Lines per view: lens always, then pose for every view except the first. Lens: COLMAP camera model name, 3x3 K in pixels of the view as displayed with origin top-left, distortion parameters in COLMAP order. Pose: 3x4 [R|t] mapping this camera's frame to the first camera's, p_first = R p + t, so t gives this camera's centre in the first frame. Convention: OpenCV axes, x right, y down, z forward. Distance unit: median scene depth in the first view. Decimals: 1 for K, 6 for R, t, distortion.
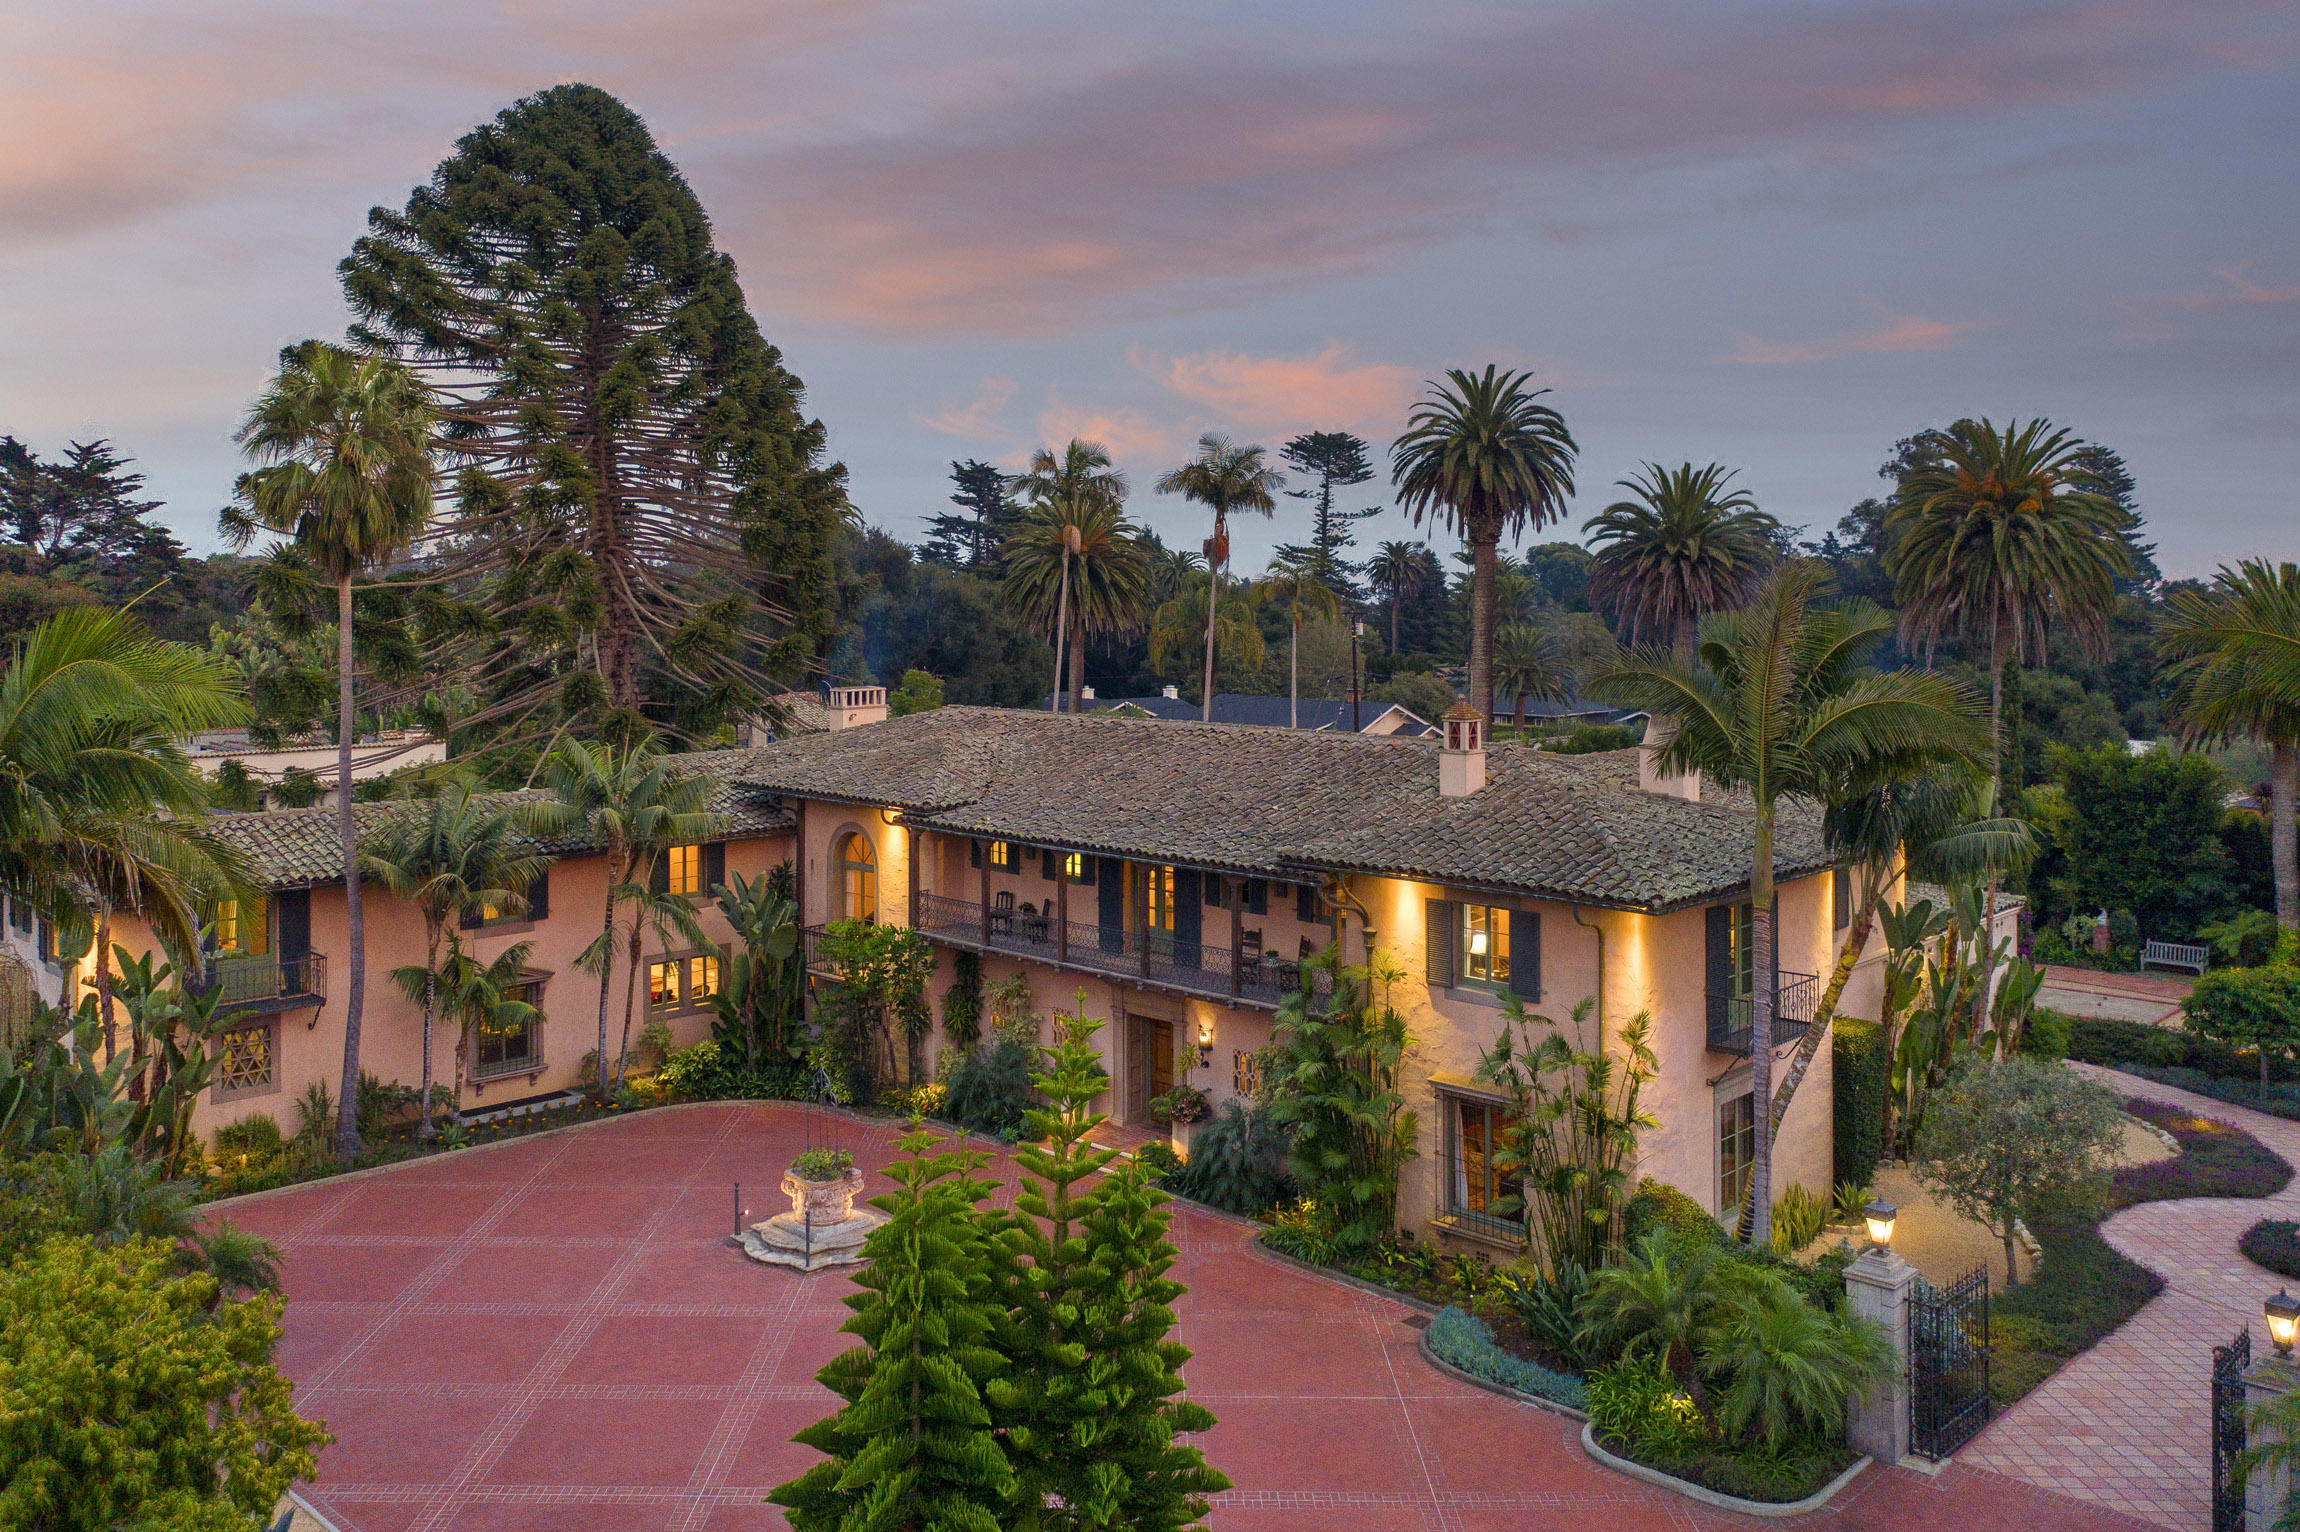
lens RADIAL K [[1854.9, 0, 1201.1], [0, 1854.9, 661.2], [0, 0, 1]] dist [-0.009642, 0.005165]
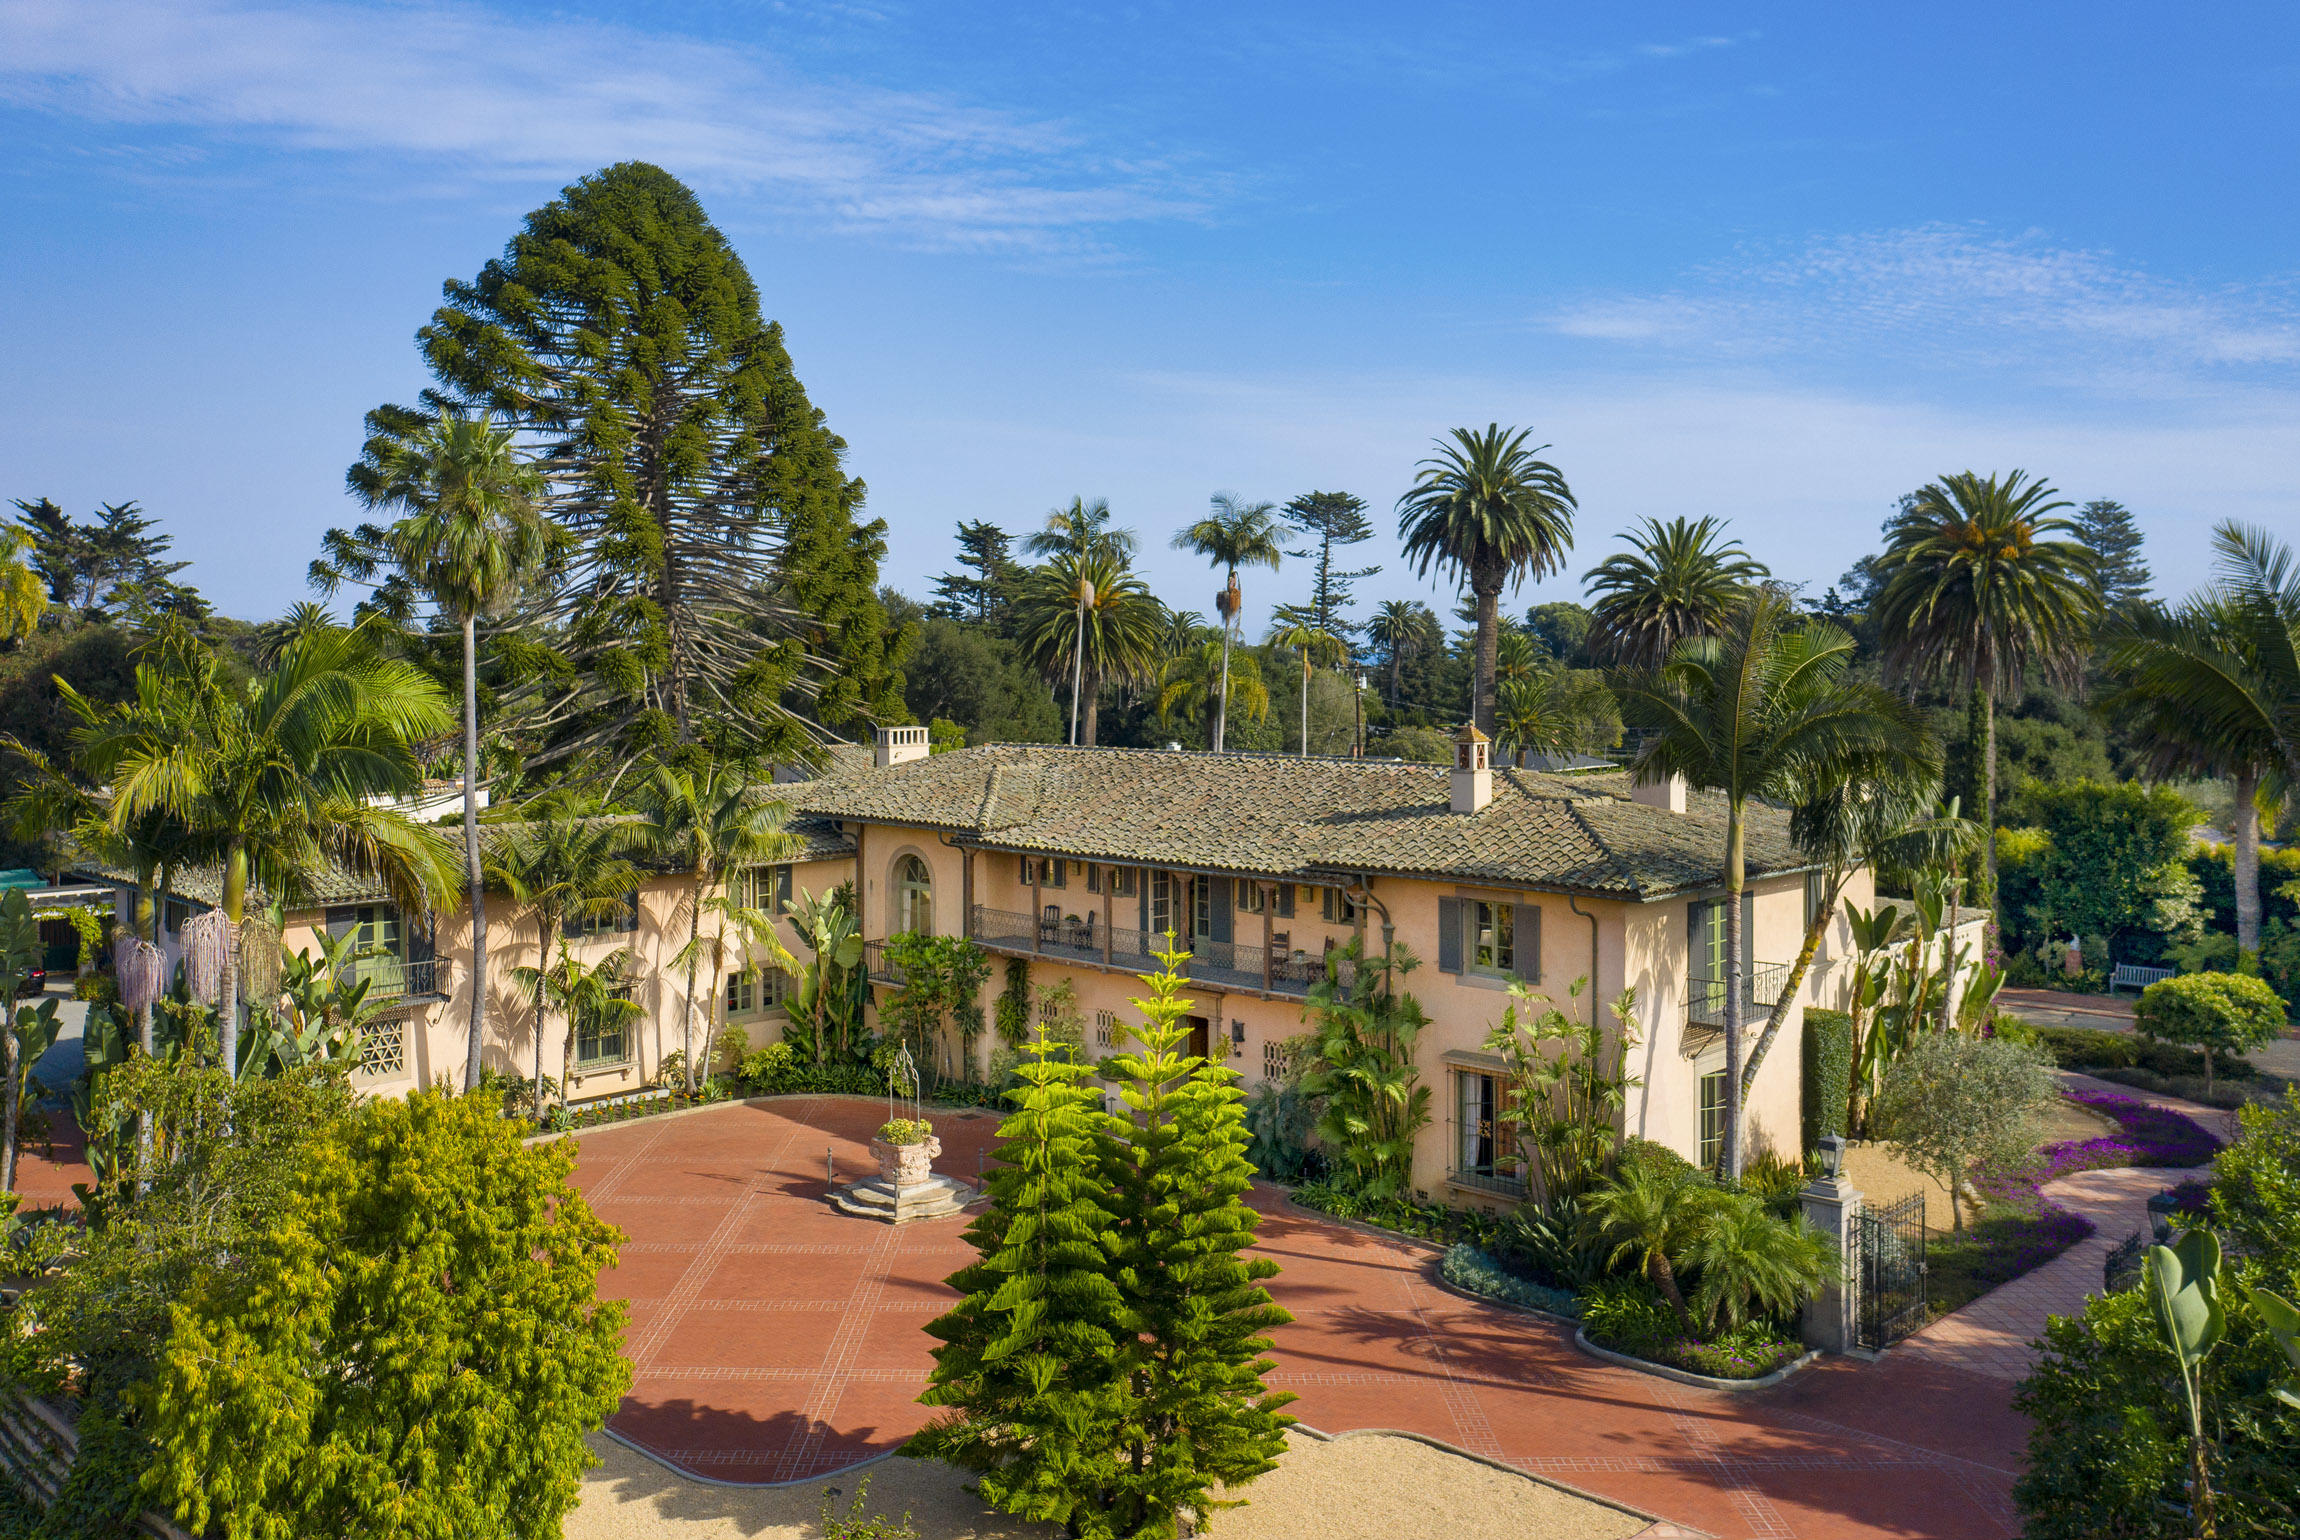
lens RADIAL K [[1903.7, 0, 1150.0], [0, 1903.7, 770.0], [0, 0, 1]] dist [0.011857, -0.002597]
pose [[0.999785, -0.001122, -0.020687, -0.018366], [0.001551, 0.999784, 0.020742, 0.015787], [0.020660, -0.020769, 0.999571, -0.097071]]
